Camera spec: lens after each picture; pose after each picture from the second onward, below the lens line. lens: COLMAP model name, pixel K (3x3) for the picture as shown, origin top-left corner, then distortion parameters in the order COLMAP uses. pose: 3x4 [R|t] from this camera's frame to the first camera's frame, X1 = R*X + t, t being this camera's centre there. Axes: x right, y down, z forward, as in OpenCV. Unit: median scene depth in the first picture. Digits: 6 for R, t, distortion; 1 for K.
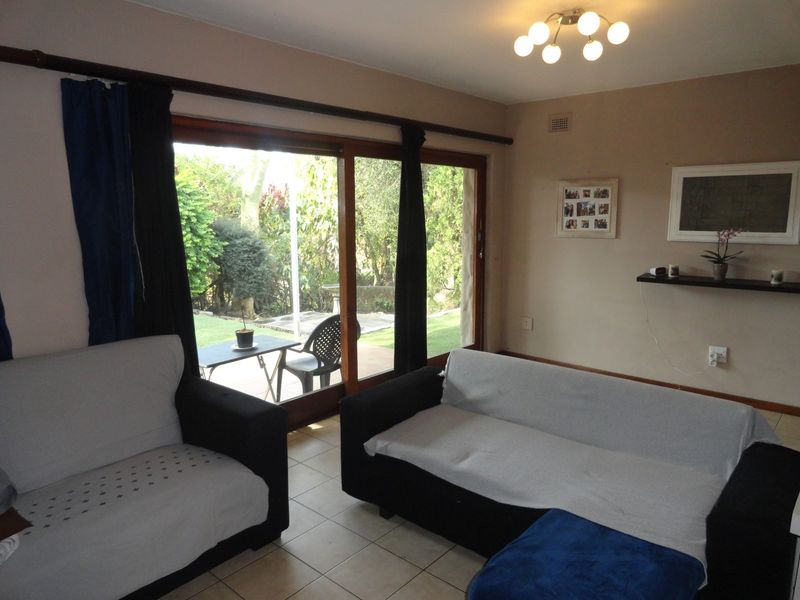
lens RADIAL K [[551.1, 0, 401.9], [0, 551.1, 297.9], [0, 0, 1]] dist [-0.001396, 0.002566]
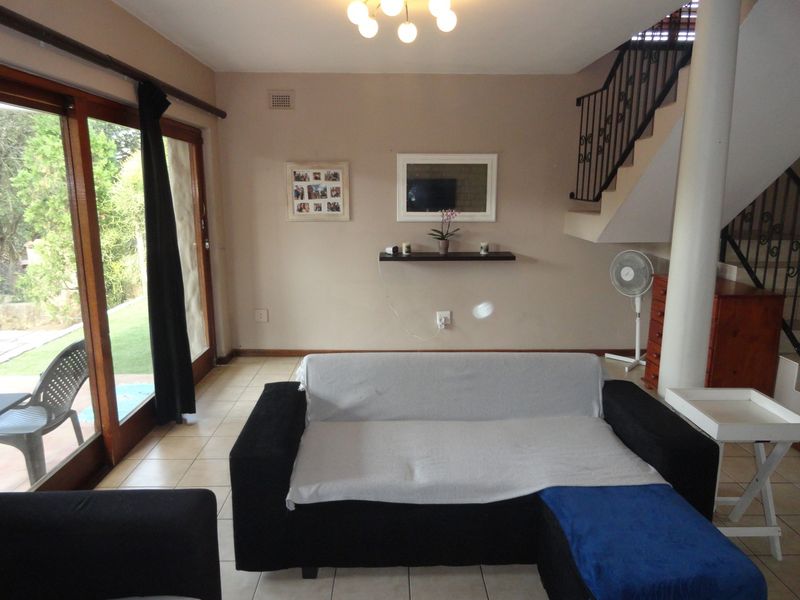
lens RADIAL K [[551.1, 0, 402.0], [0, 551.1, 298.6], [0, 0, 1]] dist [-0.001396, 0.002566]
pose [[0.737505, -0.125575, 0.663564, -0.263519], [0.101822, 0.992004, 0.074561, -0.034144], [-0.667622, 0.012576, 0.744395, 0.191150]]
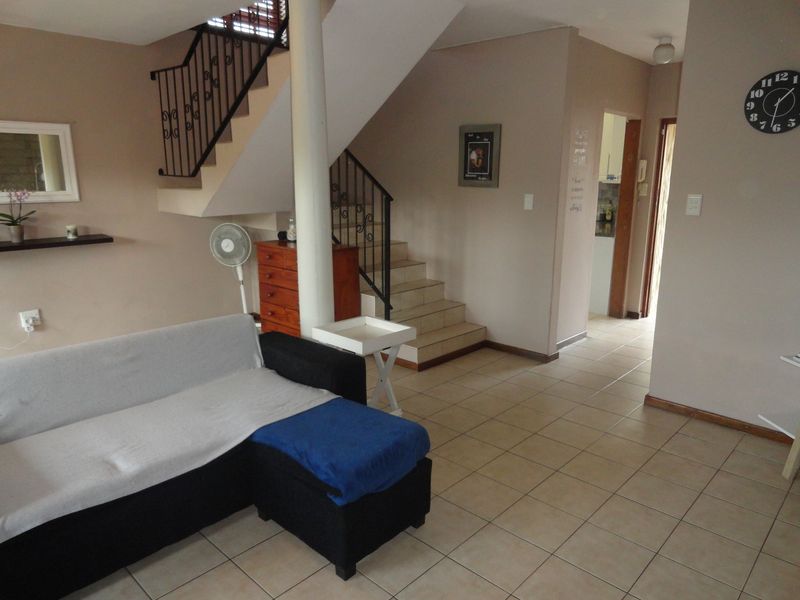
lens RADIAL K [[551.1, 0, 403.8], [0, 551.1, 300.5], [0, 0, 1]] dist [-0.001396, 0.002566]
pose [[0.037845, -0.219025, 0.974985, -0.354942], [0.156648, 0.964922, 0.210684, -0.031340], [-0.986929, 0.144756, 0.070828, 0.271558]]
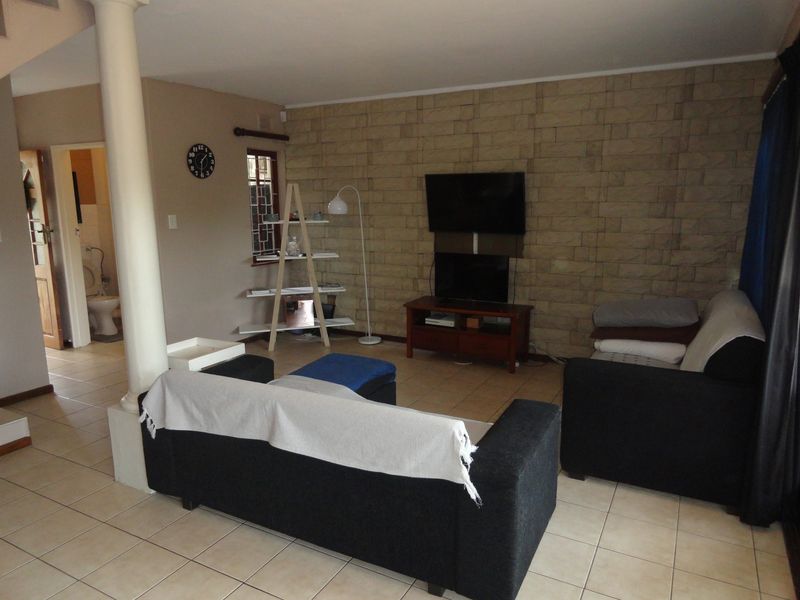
lens RADIAL K [[551.1, 0, 401.0], [0, 551.1, 298.1], [0, 0, 1]] dist [-0.001396, 0.002566]
pose [[-0.976635, 0.048959, -0.209255, 0.223519], [-0.023848, 0.943000, 0.331936, -0.180520], [0.213579, 0.329171, -0.919799, 1.131811]]
